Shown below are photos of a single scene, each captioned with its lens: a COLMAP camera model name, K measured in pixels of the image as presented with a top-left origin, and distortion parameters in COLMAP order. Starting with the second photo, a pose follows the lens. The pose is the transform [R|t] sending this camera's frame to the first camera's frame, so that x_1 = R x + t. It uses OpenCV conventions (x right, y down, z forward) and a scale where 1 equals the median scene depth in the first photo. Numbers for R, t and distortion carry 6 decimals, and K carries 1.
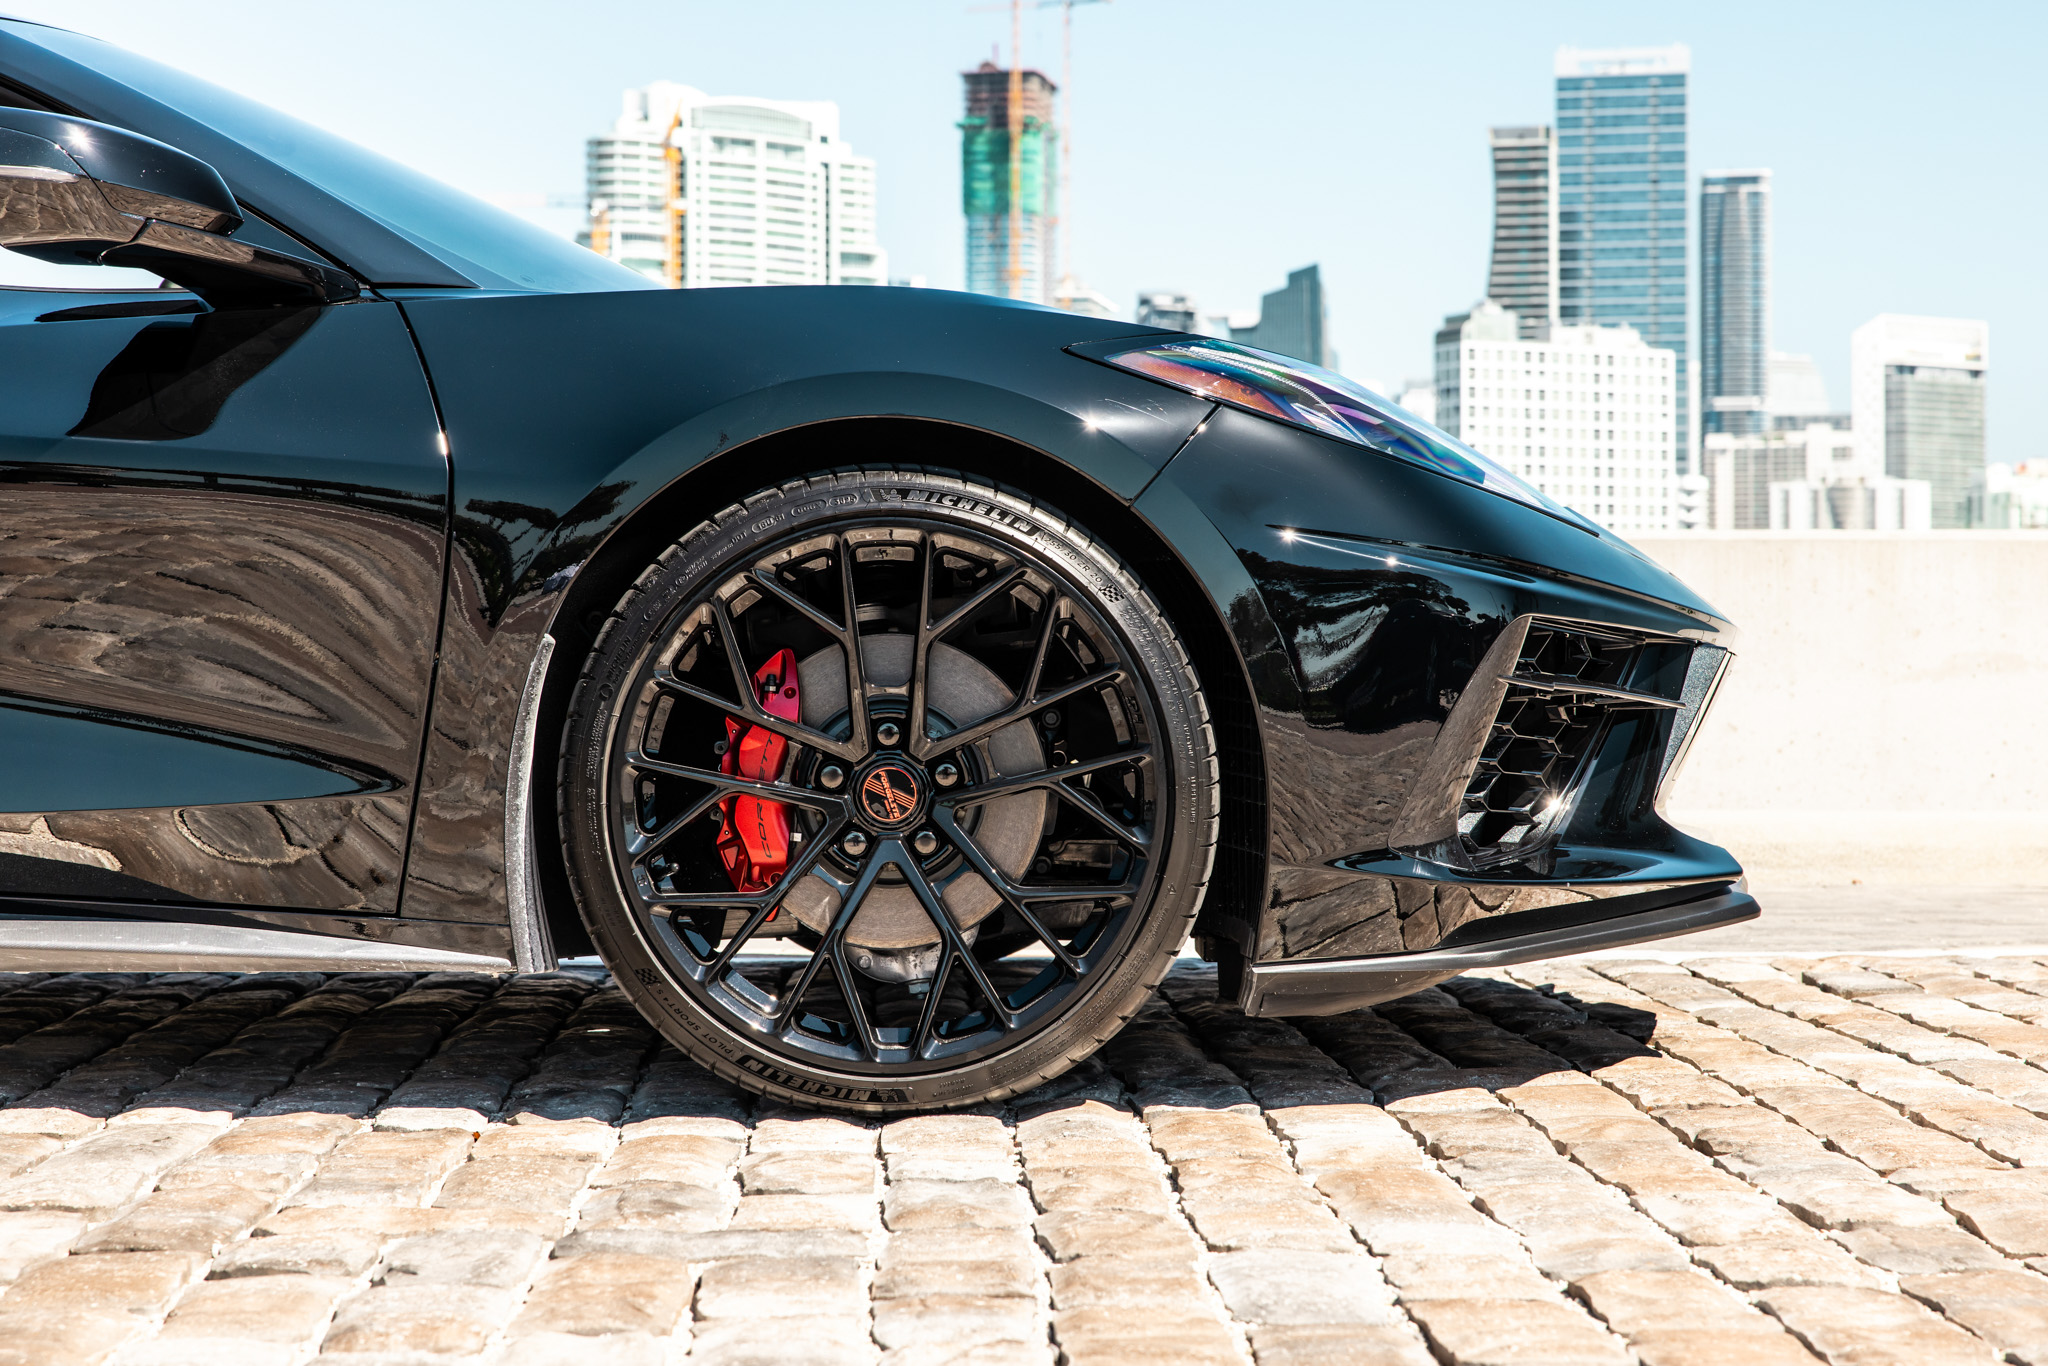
lens RADIAL K [[4037.3, 0, 1042.6], [0, 4037.3, 754.4], [0, 0, 1]] dist [0.053746, 0.000000]
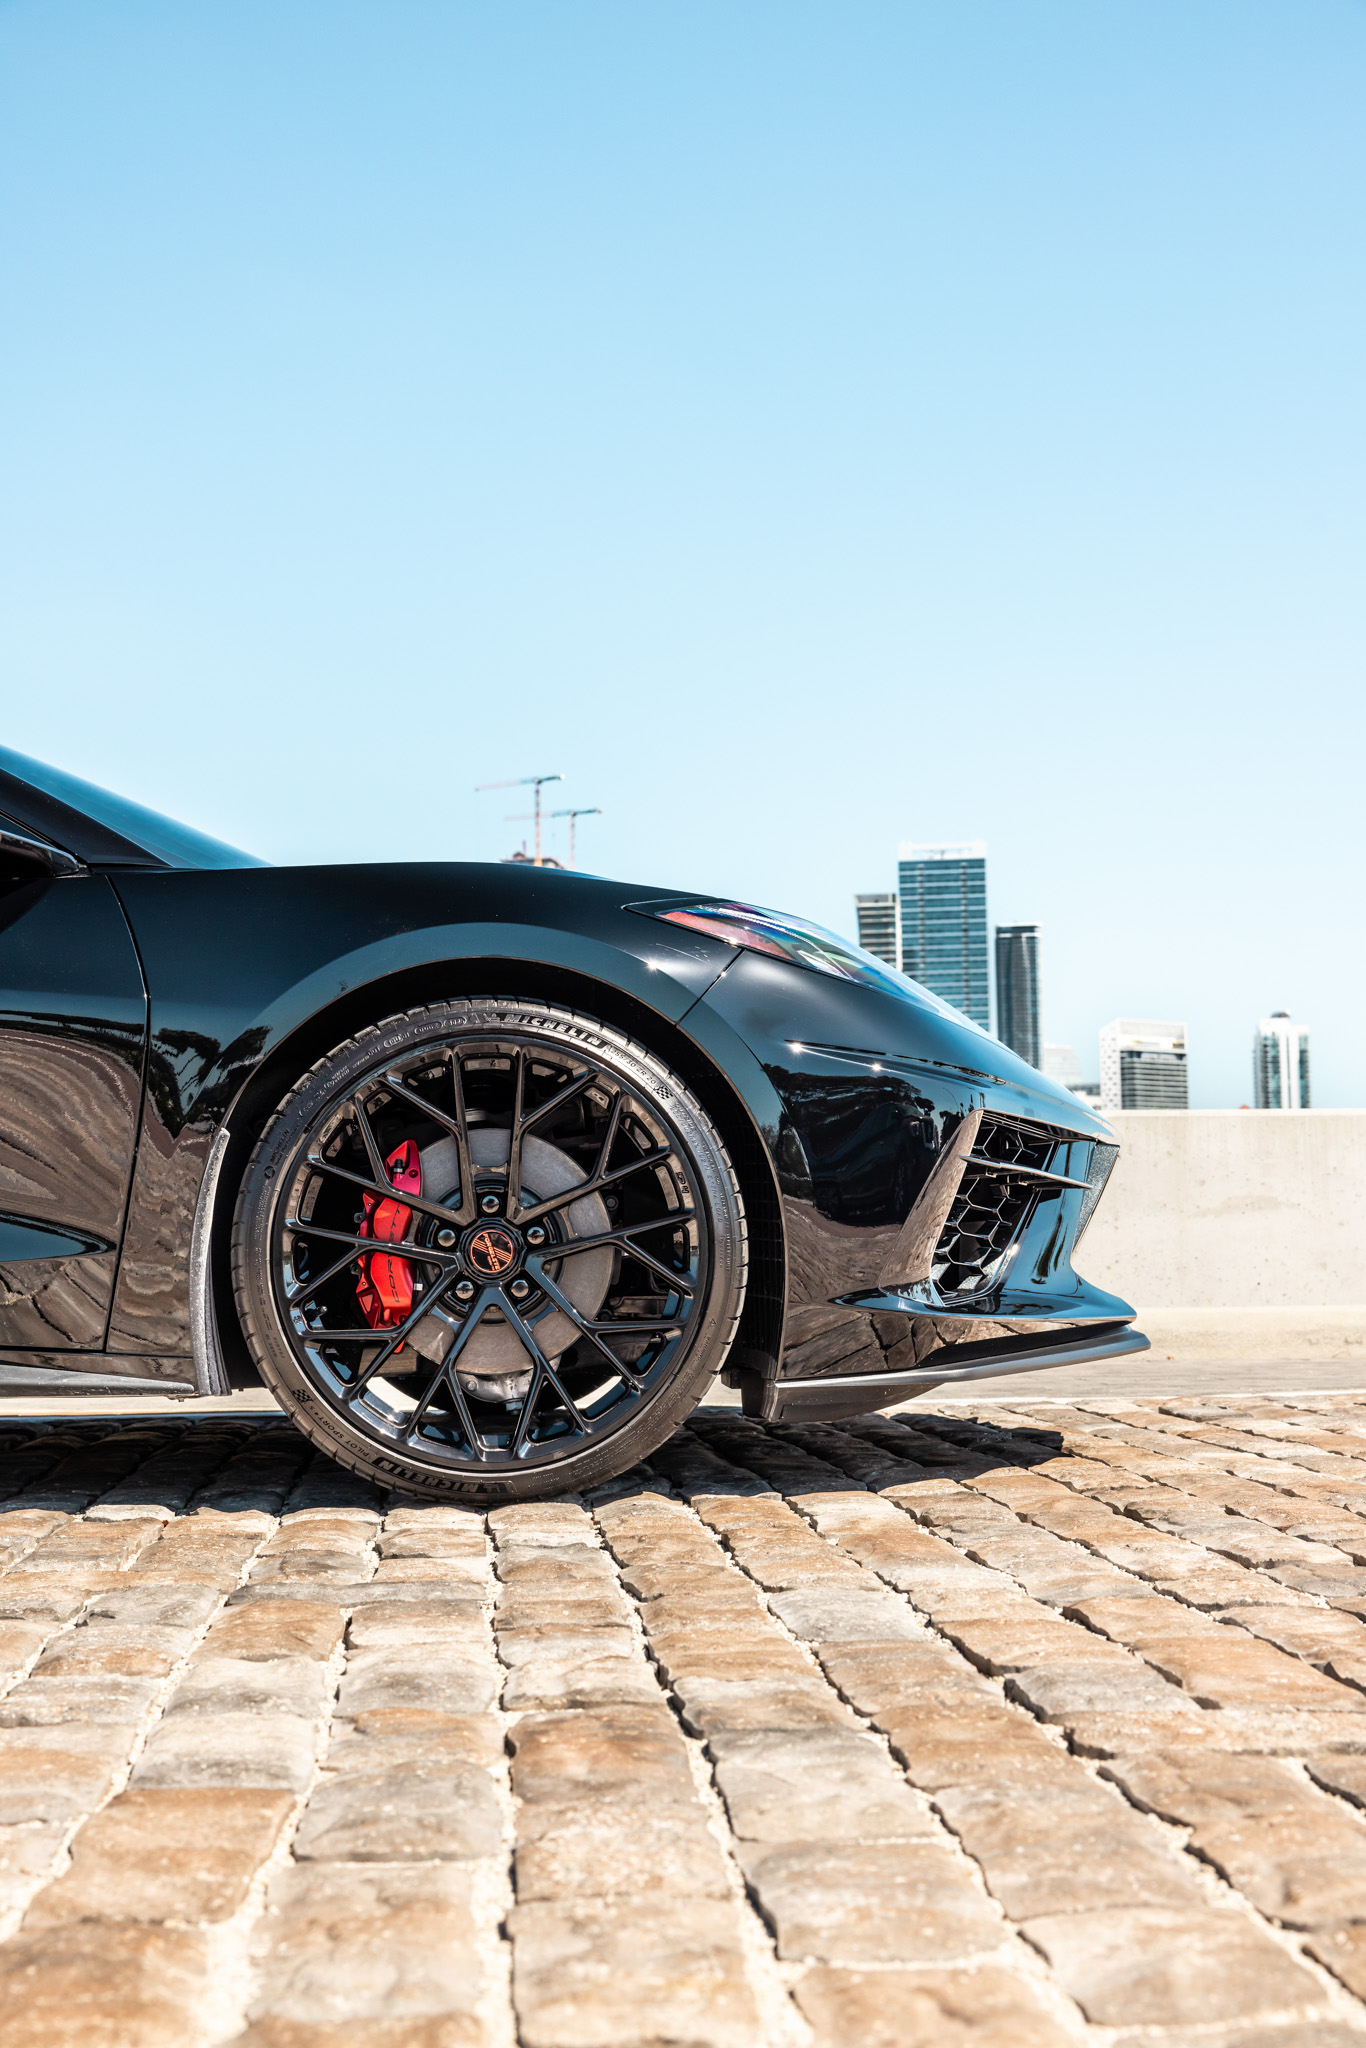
lens RADIAL K [[2738.9, 0, 693.9], [0, 2738.9, 1047.0], [0, 0, 1]] dist [0.001034, 0.000000]
pose [[0.998733, -0.007814, 0.049721, -0.016414], [0.012689, 0.995058, -0.098483, 0.031819], [-0.048706, 0.098989, 0.993896, 0.125140]]
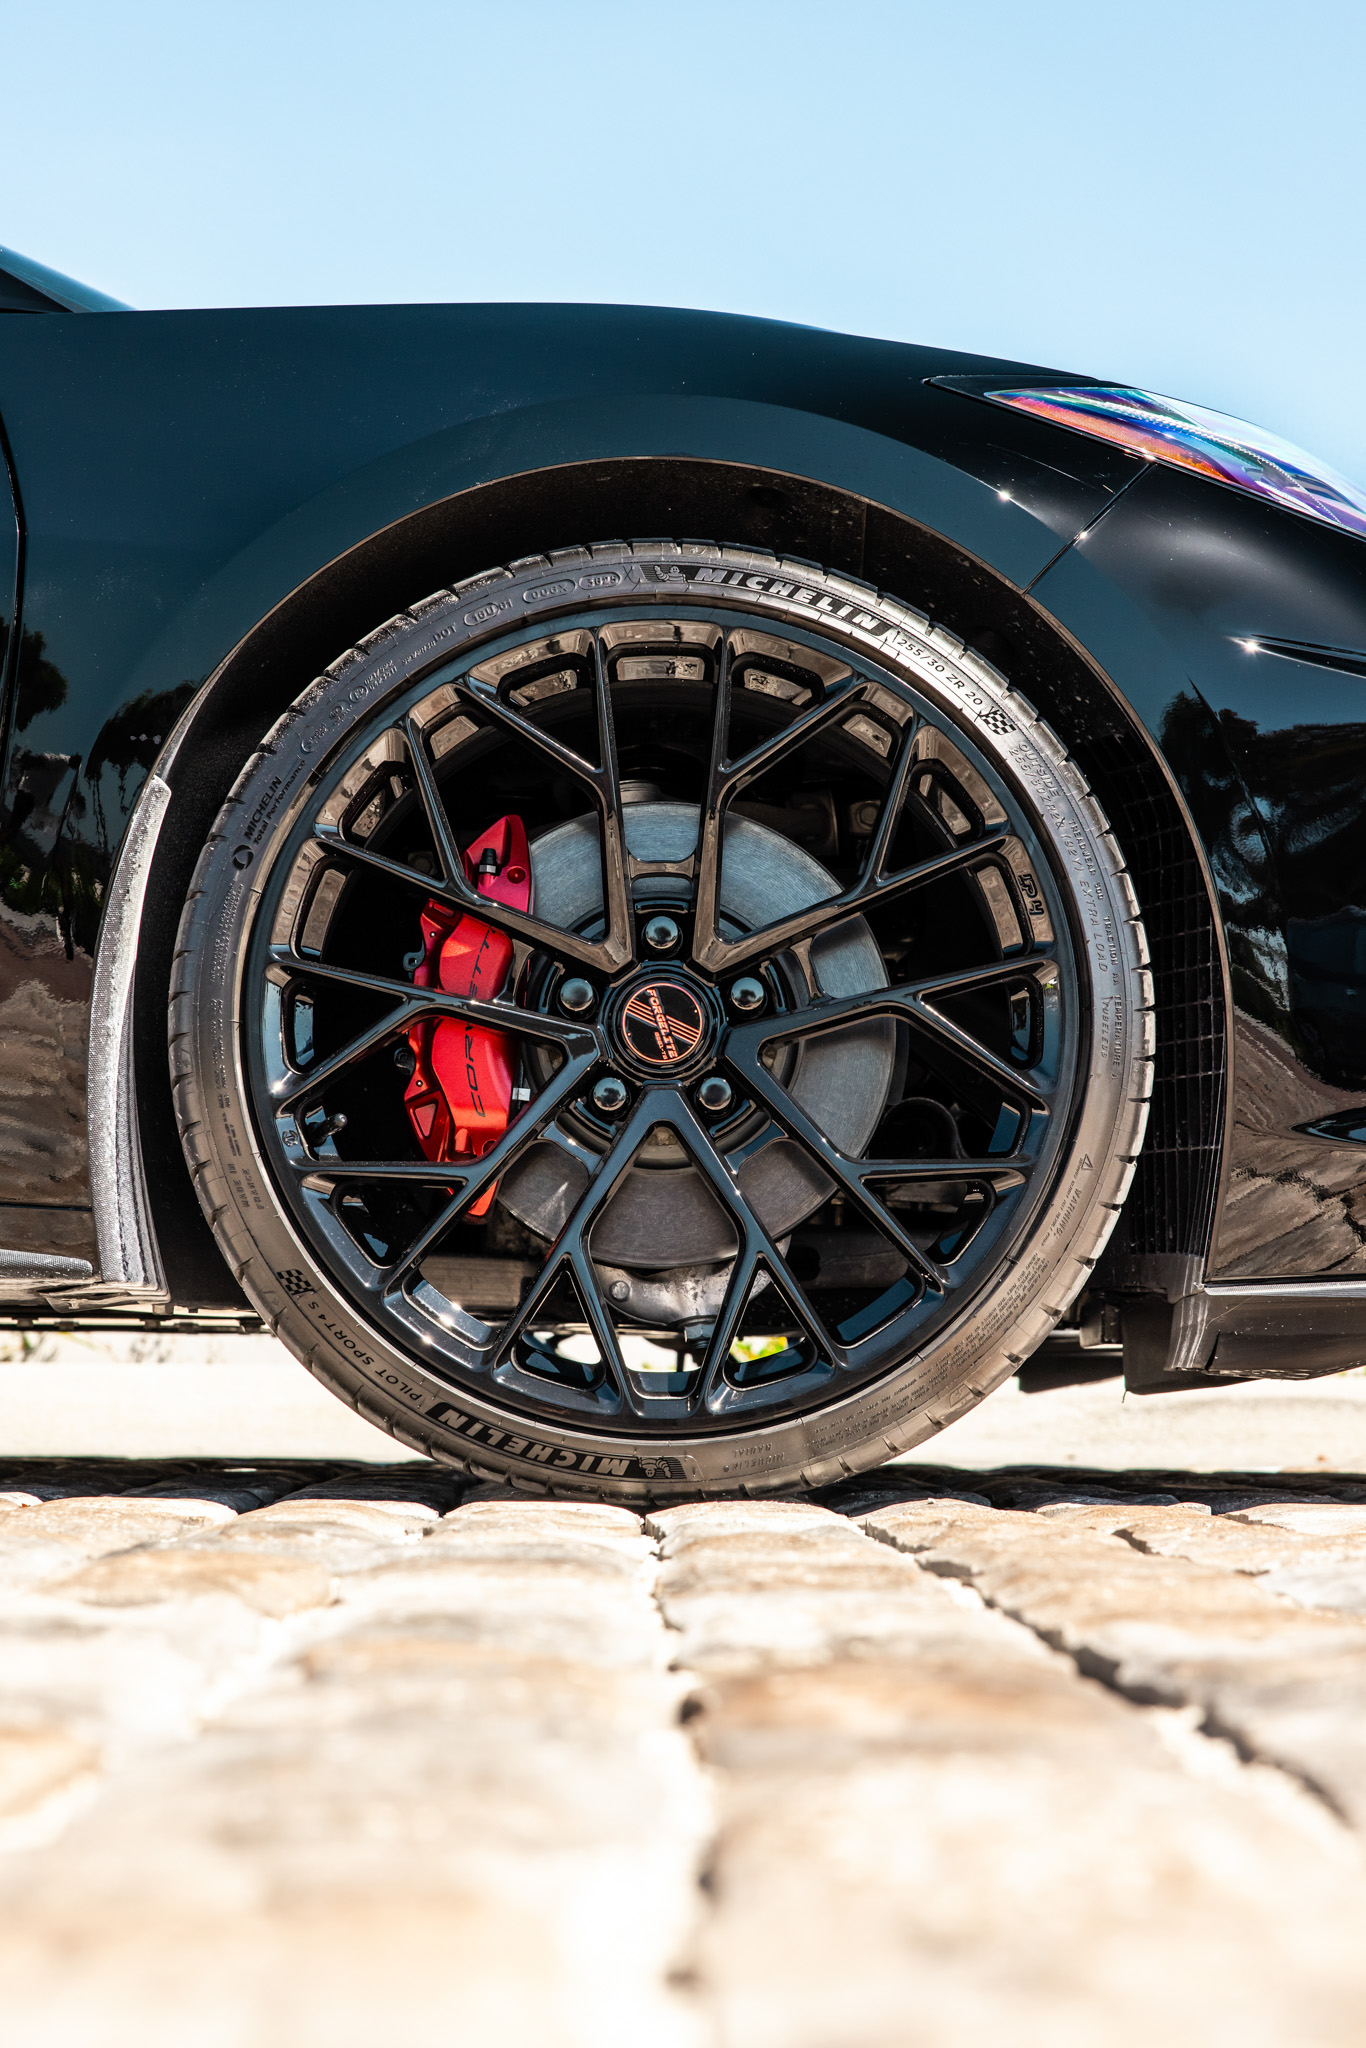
lens RADIAL K [[4037.3, 0, 680.1], [0, 4037.3, 1036.8], [0, 0, 1]] dist [0.053746, 0.000000]
pose [[0.999758, 0.009386, -0.019900, -0.021538], [-0.011724, 0.992604, -0.120827, 0.093231], [0.018618, 0.121031, 0.992474, 0.333917]]
